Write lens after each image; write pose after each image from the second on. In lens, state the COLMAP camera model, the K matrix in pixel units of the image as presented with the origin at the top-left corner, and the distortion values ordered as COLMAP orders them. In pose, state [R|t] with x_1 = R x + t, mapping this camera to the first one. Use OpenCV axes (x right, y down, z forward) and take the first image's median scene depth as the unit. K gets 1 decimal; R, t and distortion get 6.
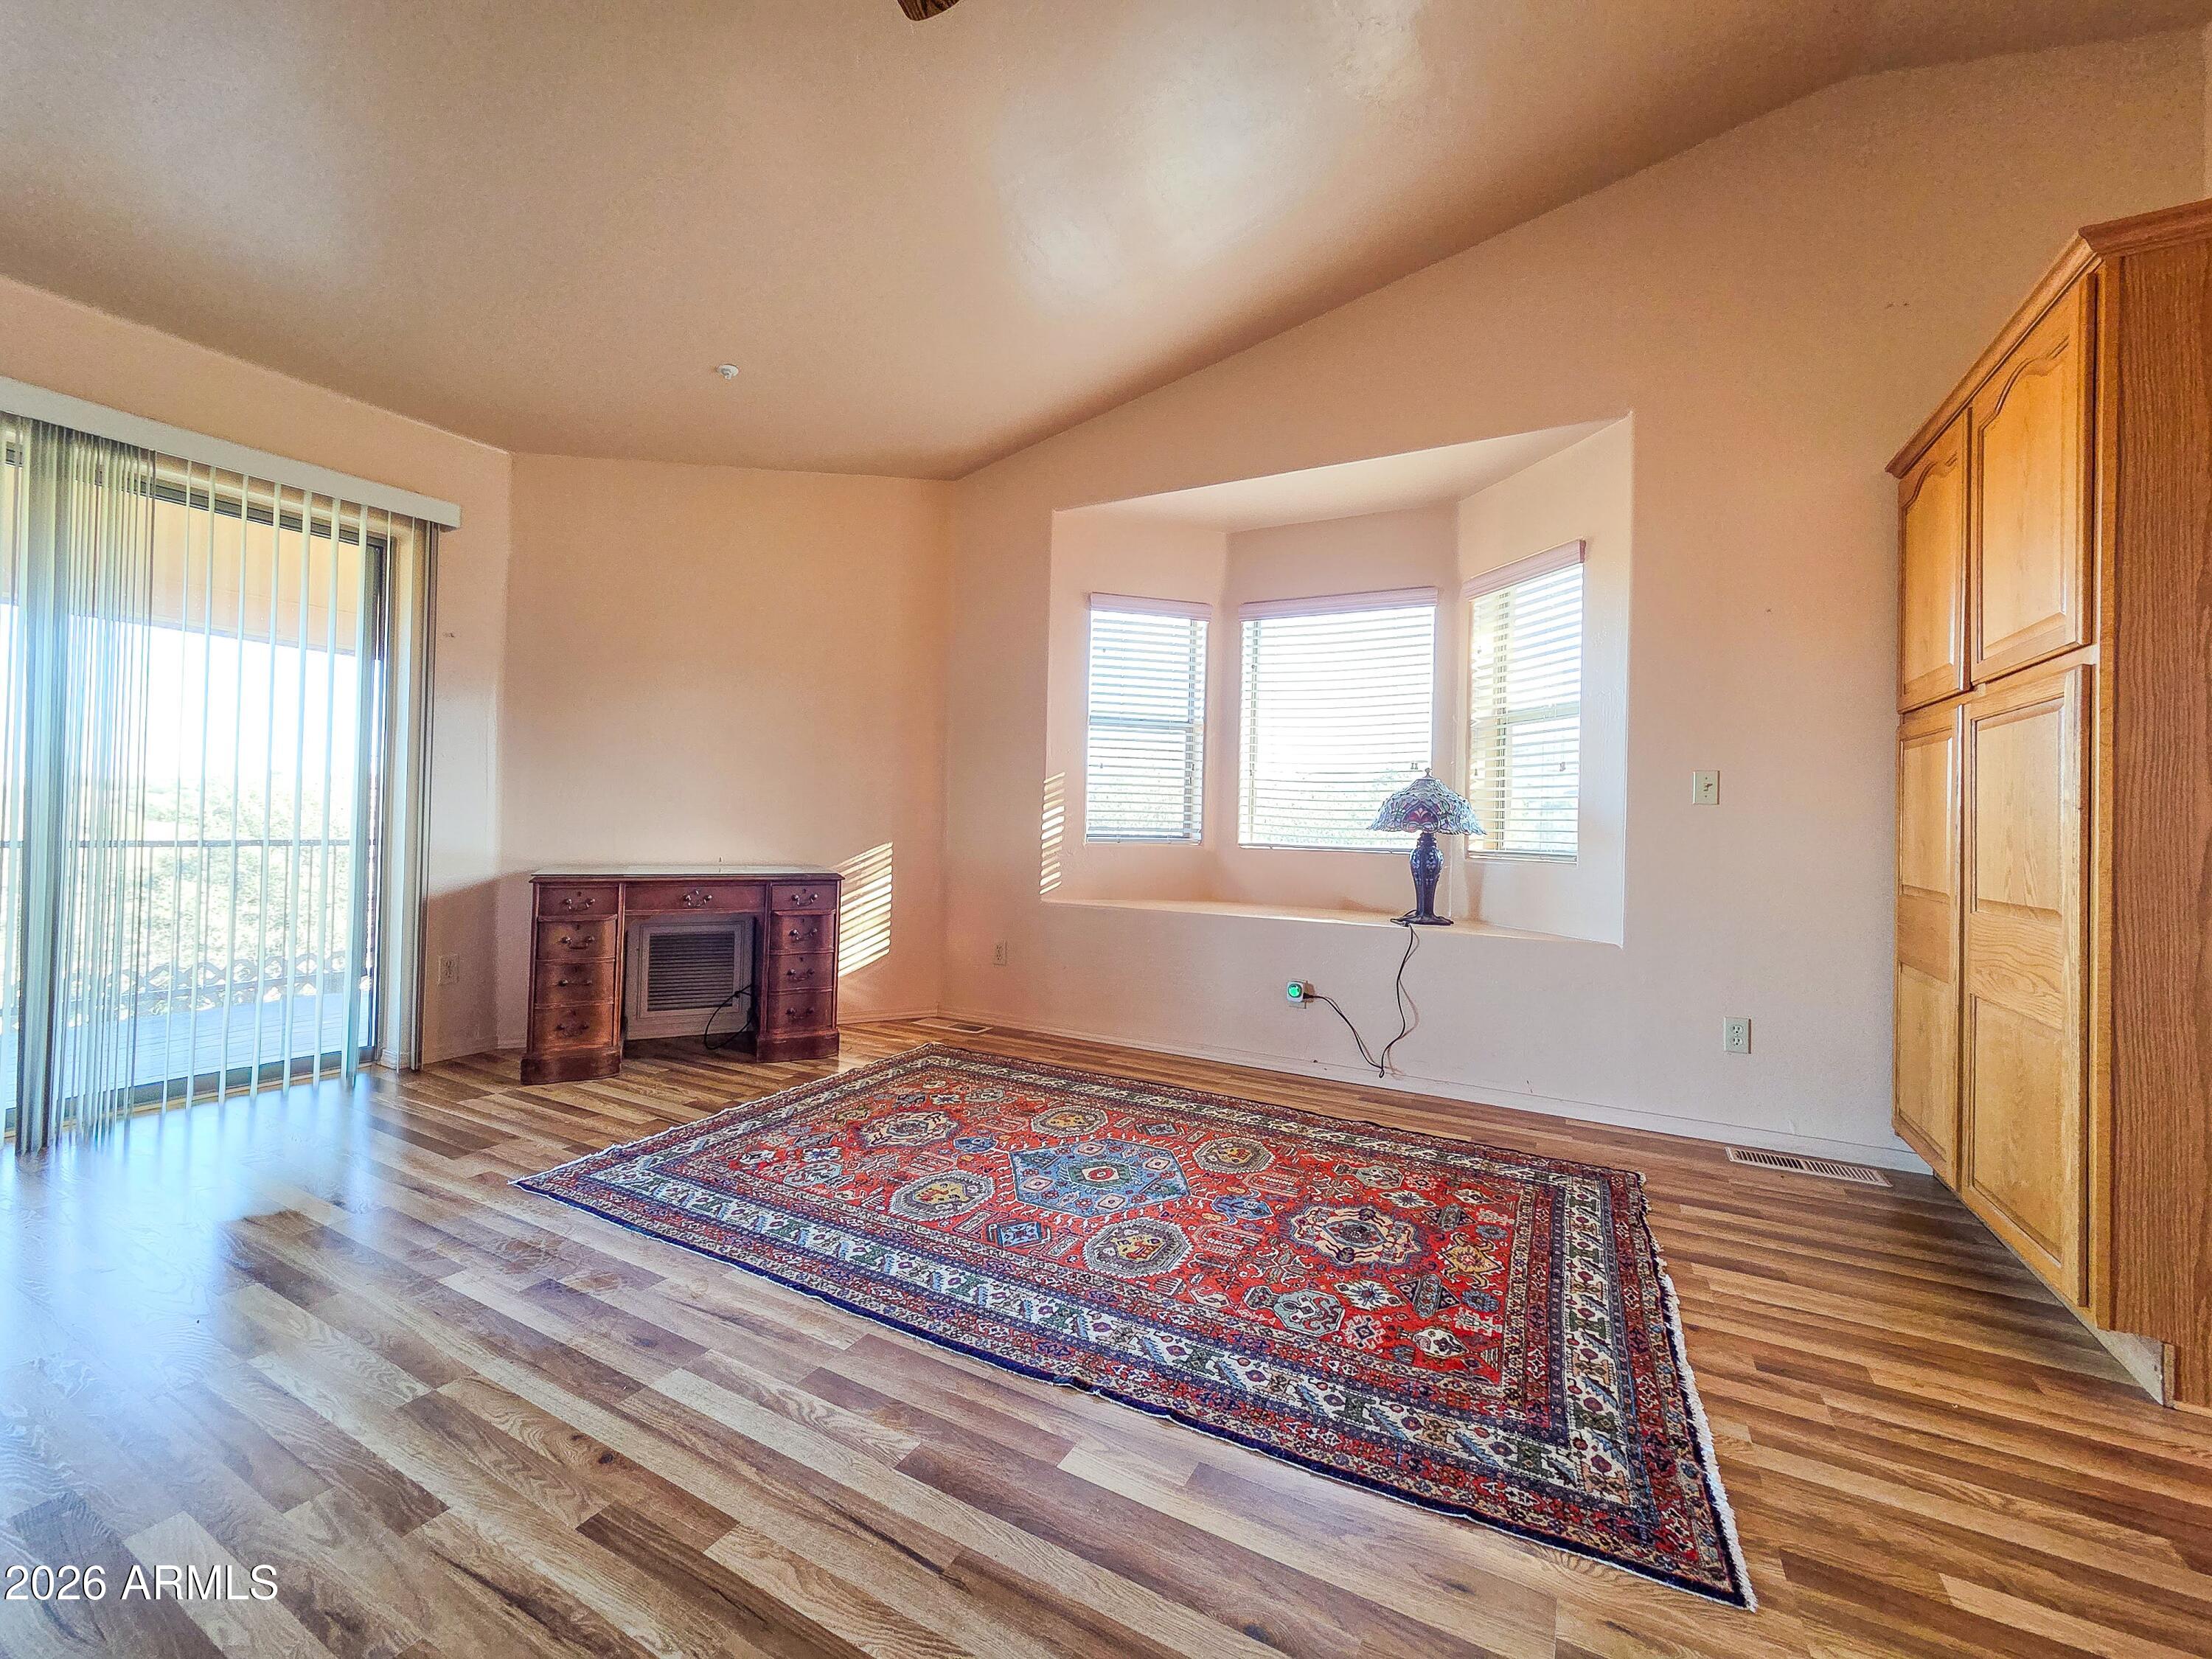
lens RADIAL K [[905.3, 0, 1102.9], [0, 905.3, 810.4], [0, 0, 1]] dist [0.007086, -0.003468]
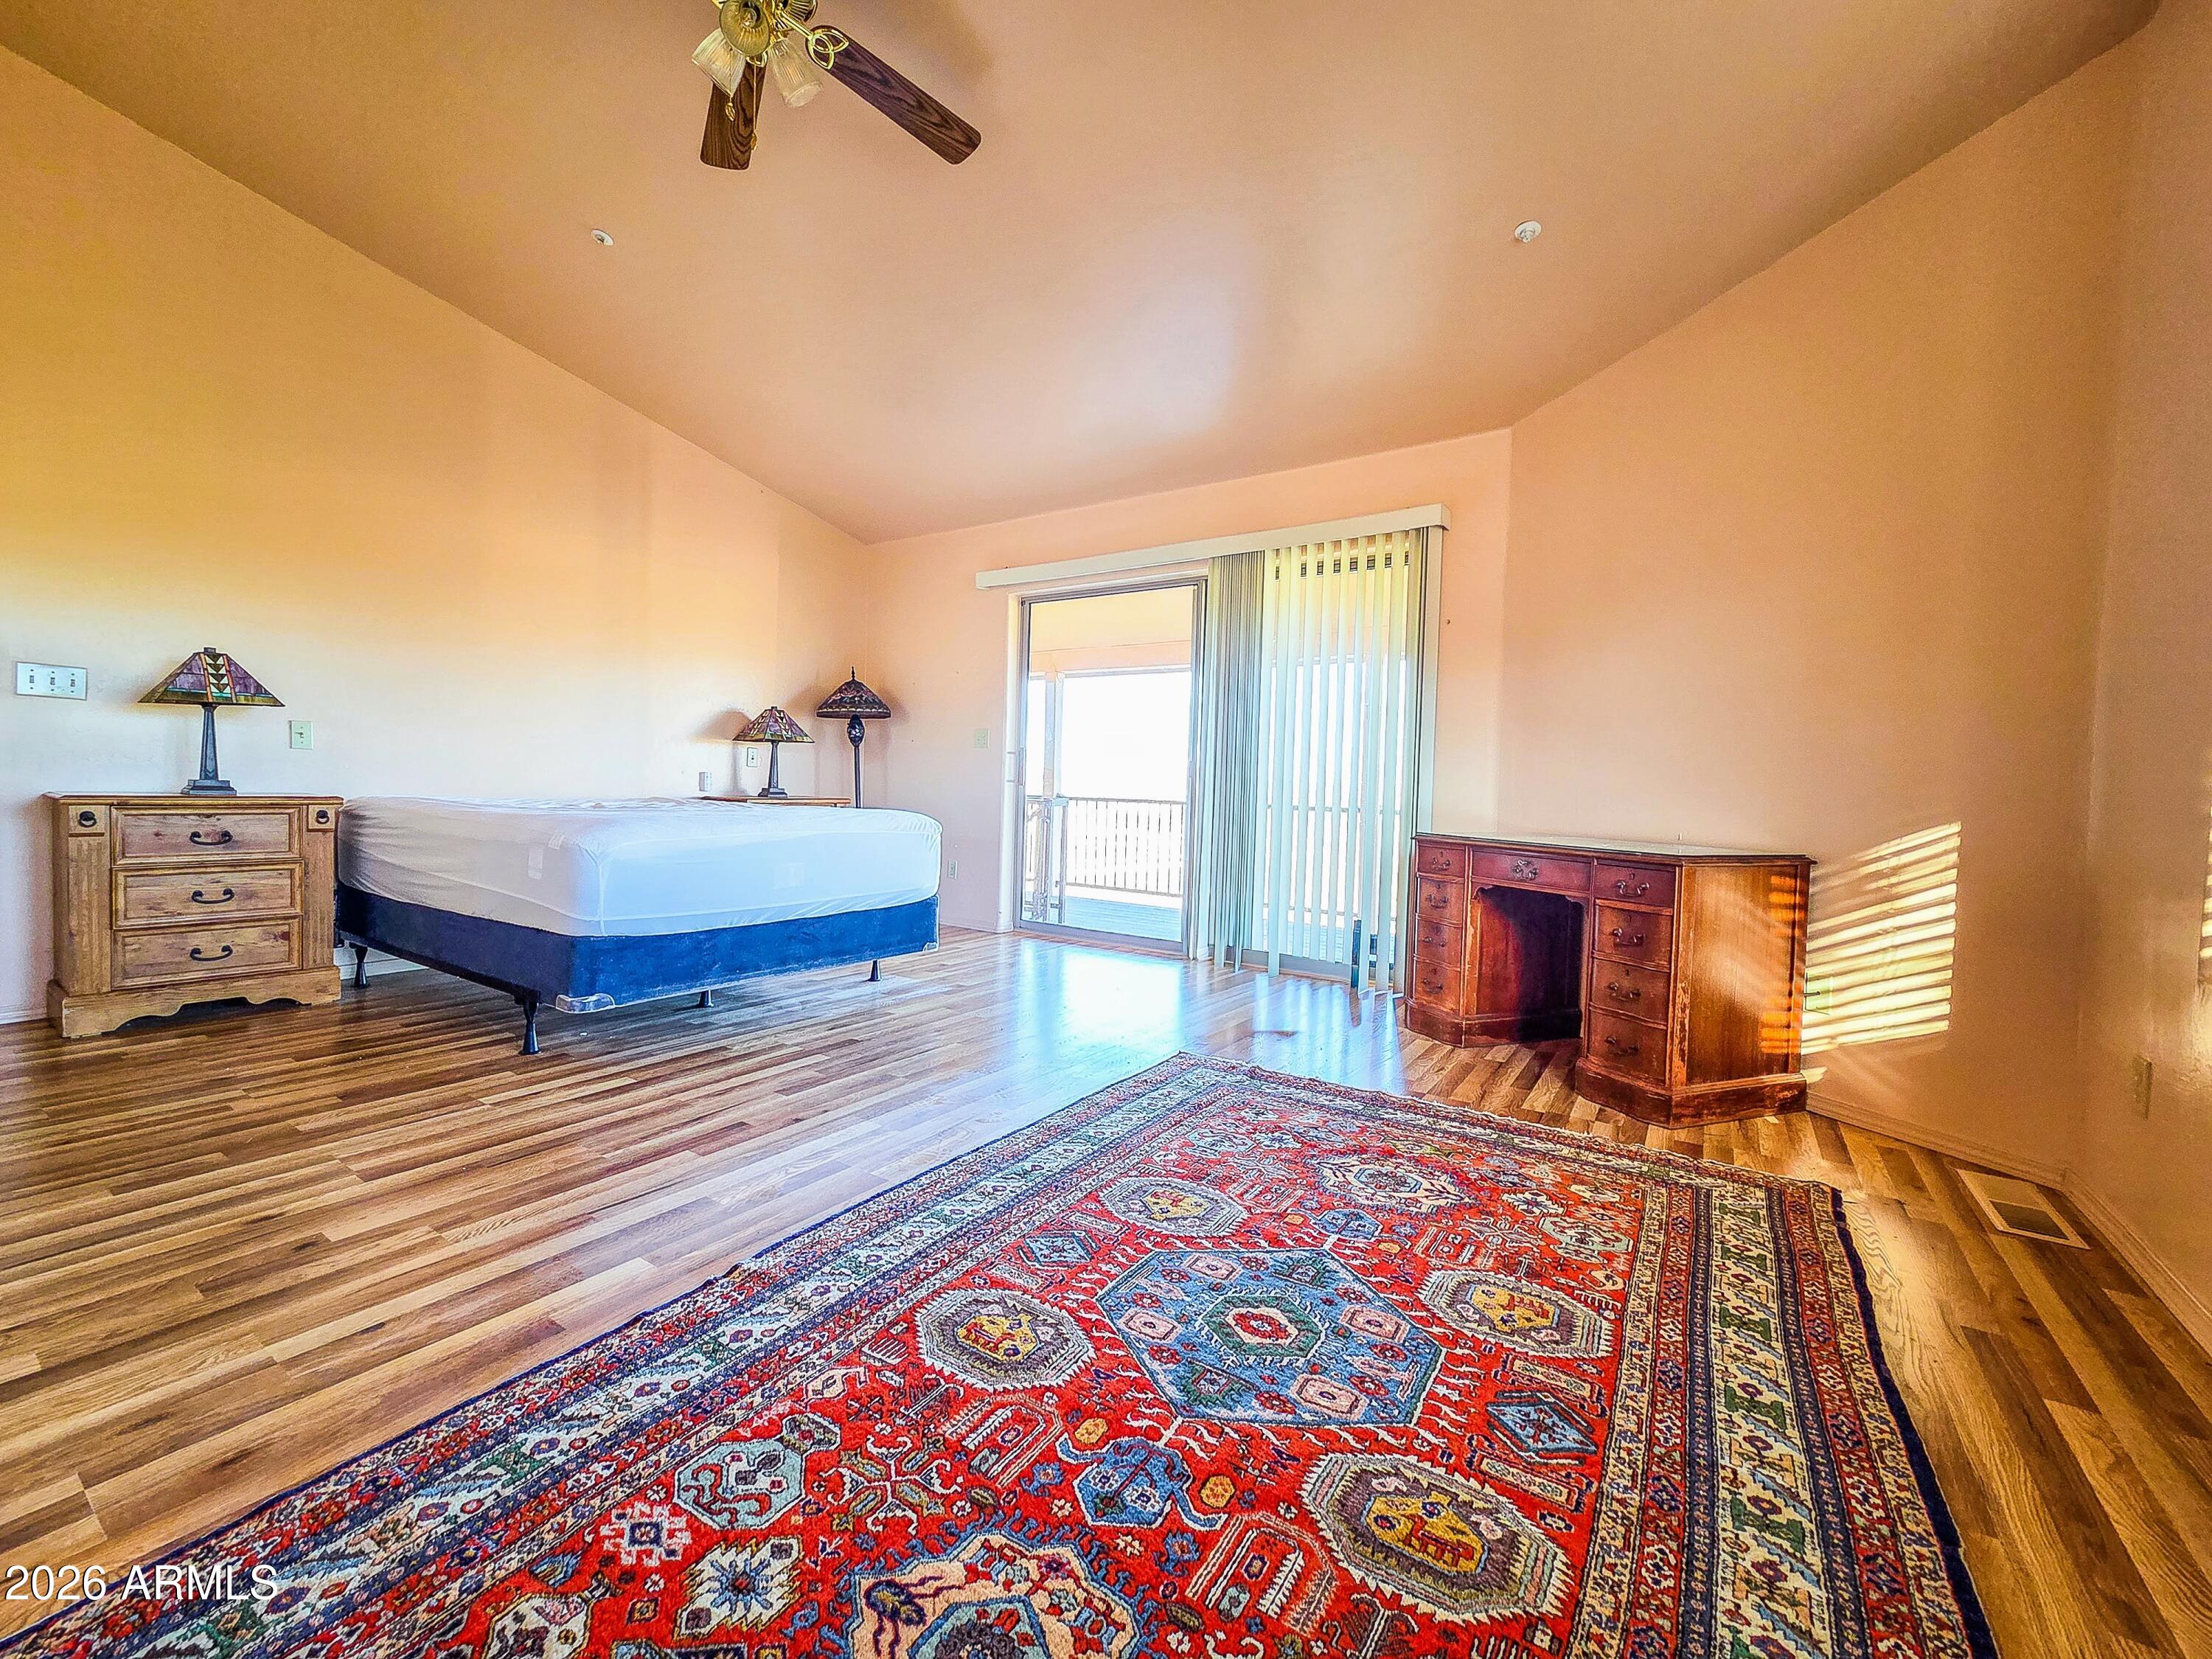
lens RADIAL K [[905.3, 0, 1102.9], [0, 905.3, 810.4], [0, 0, 1]] dist [0.007086, -0.003468]
pose [[-0.095902, 0.000206, -0.995391, 0.583890], [-0.021743, 0.999761, 0.002302, 0.063140], [0.995153, 0.021864, -0.095874, 0.921396]]
